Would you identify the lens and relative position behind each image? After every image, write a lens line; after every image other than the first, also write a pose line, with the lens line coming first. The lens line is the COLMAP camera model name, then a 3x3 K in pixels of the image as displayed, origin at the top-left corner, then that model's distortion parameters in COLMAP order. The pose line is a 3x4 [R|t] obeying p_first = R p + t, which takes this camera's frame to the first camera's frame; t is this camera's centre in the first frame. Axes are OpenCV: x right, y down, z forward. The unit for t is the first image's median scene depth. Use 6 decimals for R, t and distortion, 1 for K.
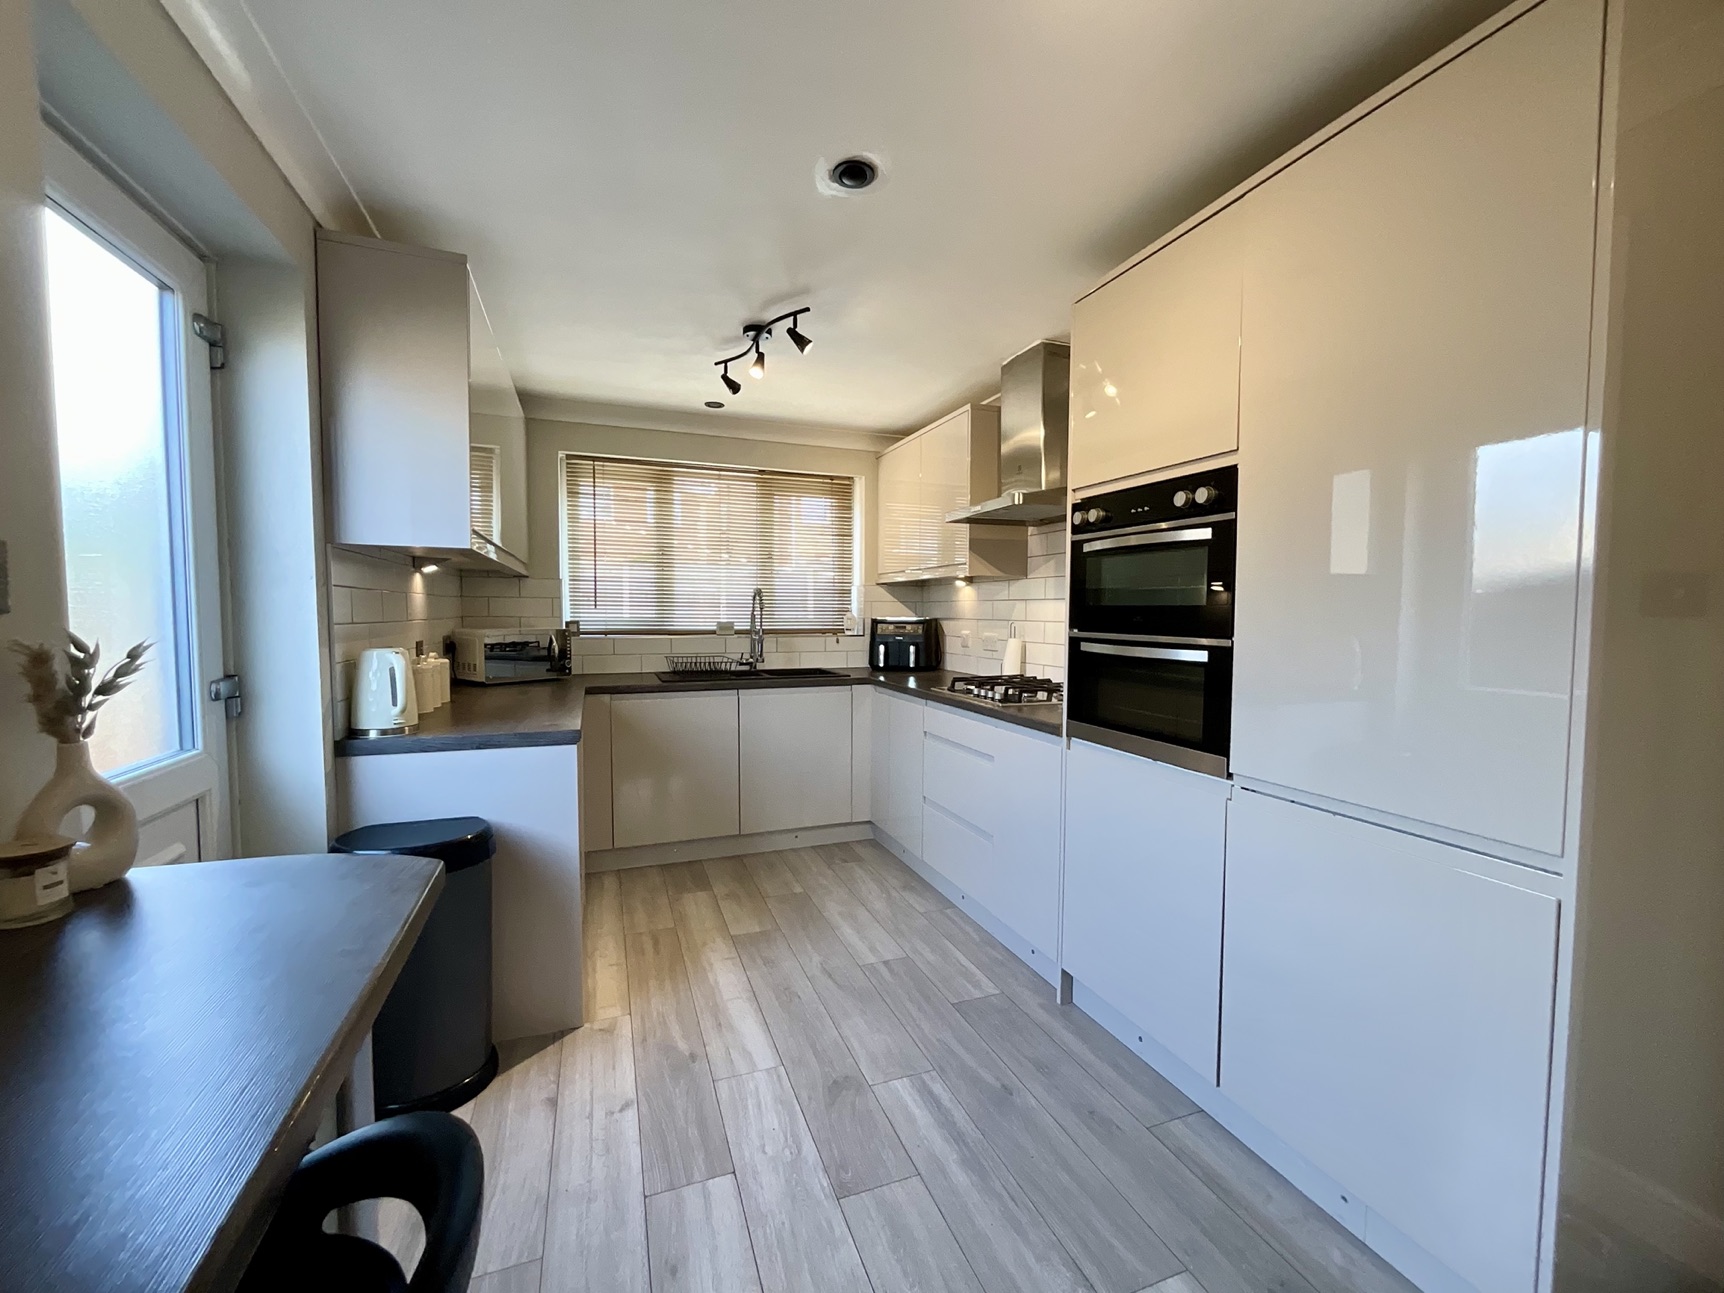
lens RADIAL K [[700.9, 0, 859.9], [0, 700.9, 650.0], [0, 0, 1]] dist [-0.002733, -0.000216]
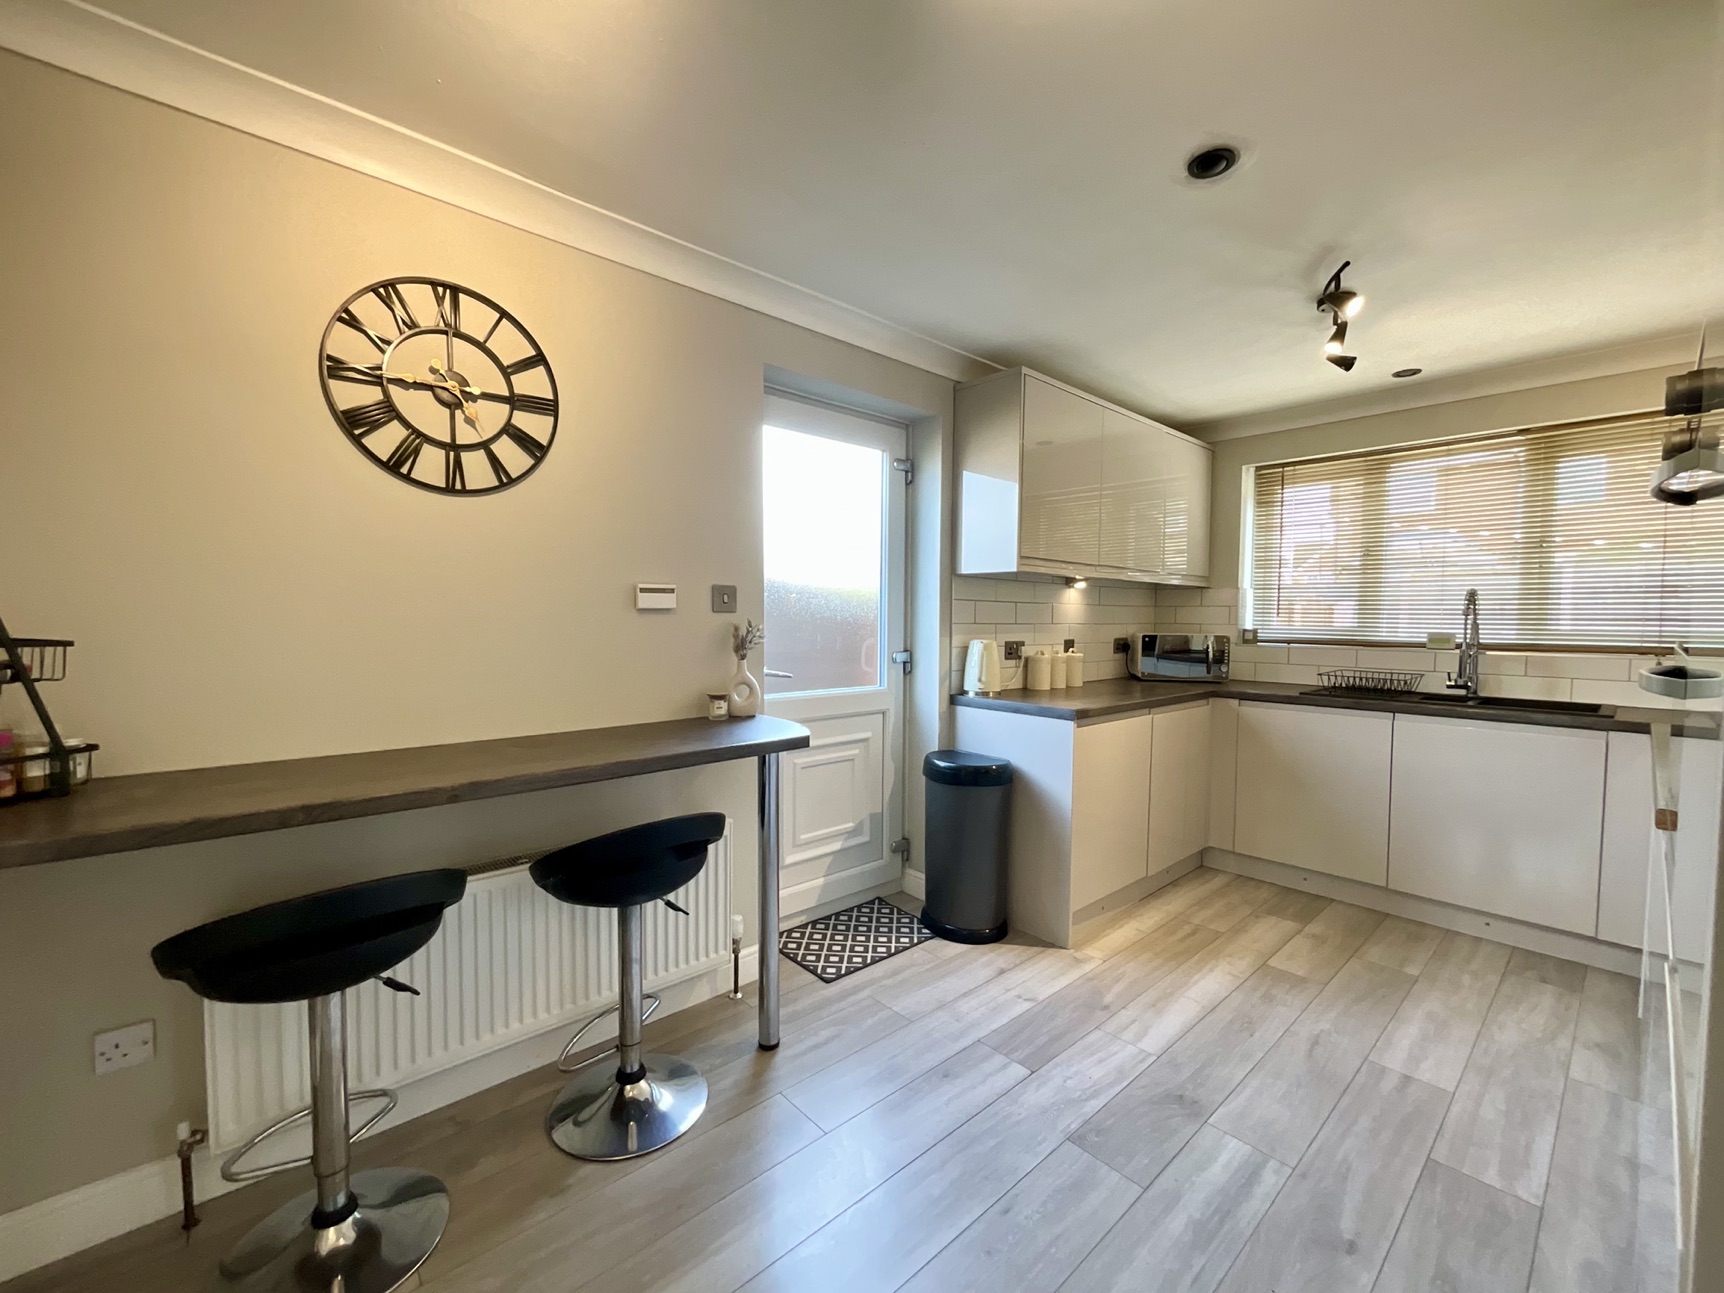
lens RADIAL K [[700.9, 0, 859.9], [0, 700.9, 650.0], [0, 0, 1]] dist [-0.002733, -0.000216]
pose [[0.357109, 0.040648, -0.933178, 0.494075], [-0.058988, 0.998040, 0.020900, 0.002916], [0.932198, 0.047582, 0.358807, 0.148433]]
